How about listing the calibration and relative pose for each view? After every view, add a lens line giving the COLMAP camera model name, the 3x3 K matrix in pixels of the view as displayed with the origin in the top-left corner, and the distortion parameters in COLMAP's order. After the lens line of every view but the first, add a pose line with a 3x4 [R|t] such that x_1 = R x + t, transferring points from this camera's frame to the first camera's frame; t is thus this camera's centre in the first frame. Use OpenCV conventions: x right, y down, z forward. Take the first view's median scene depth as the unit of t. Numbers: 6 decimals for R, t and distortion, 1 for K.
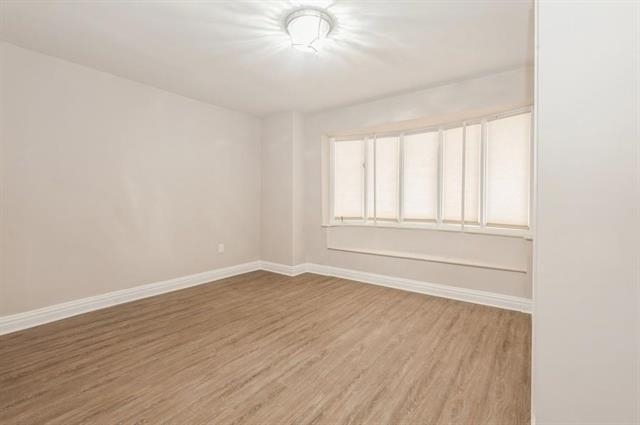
lens RADIAL K [[294.0, 0, 329.2], [0, 294.0, 201.3], [0, 0, 1]] dist [0.001315, -0.000242]
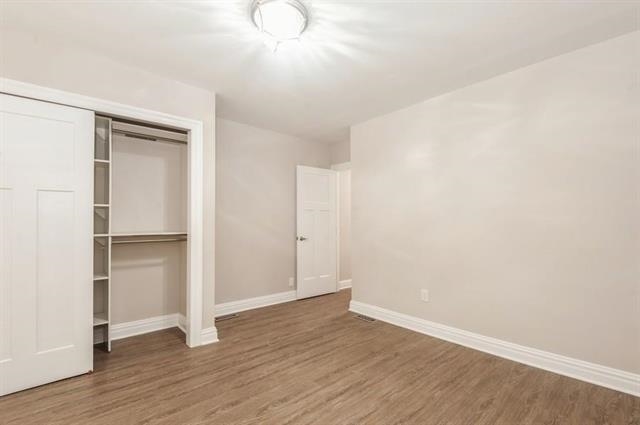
lens RADIAL K [[292.1, 0, 321.0], [0, 292.1, 211.4], [0, 0, 1]] dist [0.010393, -0.001149]
pose [[-0.971397, 0.007138, 0.237355, -0.255329], [0.000346, 0.999590, -0.028646, -0.013509], [-0.237462, -0.027745, -0.971000, 1.203886]]
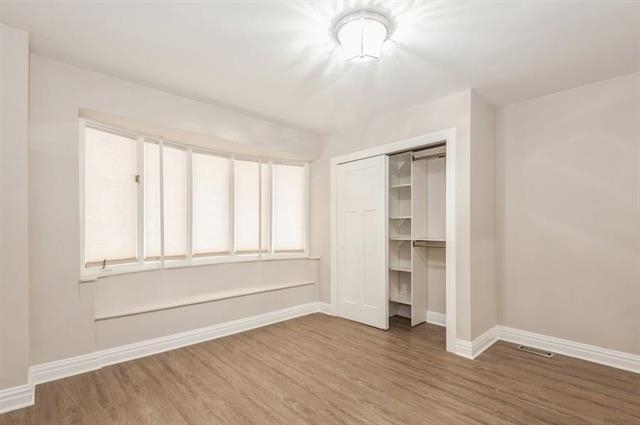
lens RADIAL K [[296.4, 0, 323.1], [0, 296.4, 226.4], [0, 0, 1]] dist [0.016757, -0.000843]
pose [[0.191748, 0.010210, 0.981391, -0.643137], [0.003886, 0.999930, -0.011162, -0.008768], [-0.981437, 0.005954, 0.191695, 0.643589]]
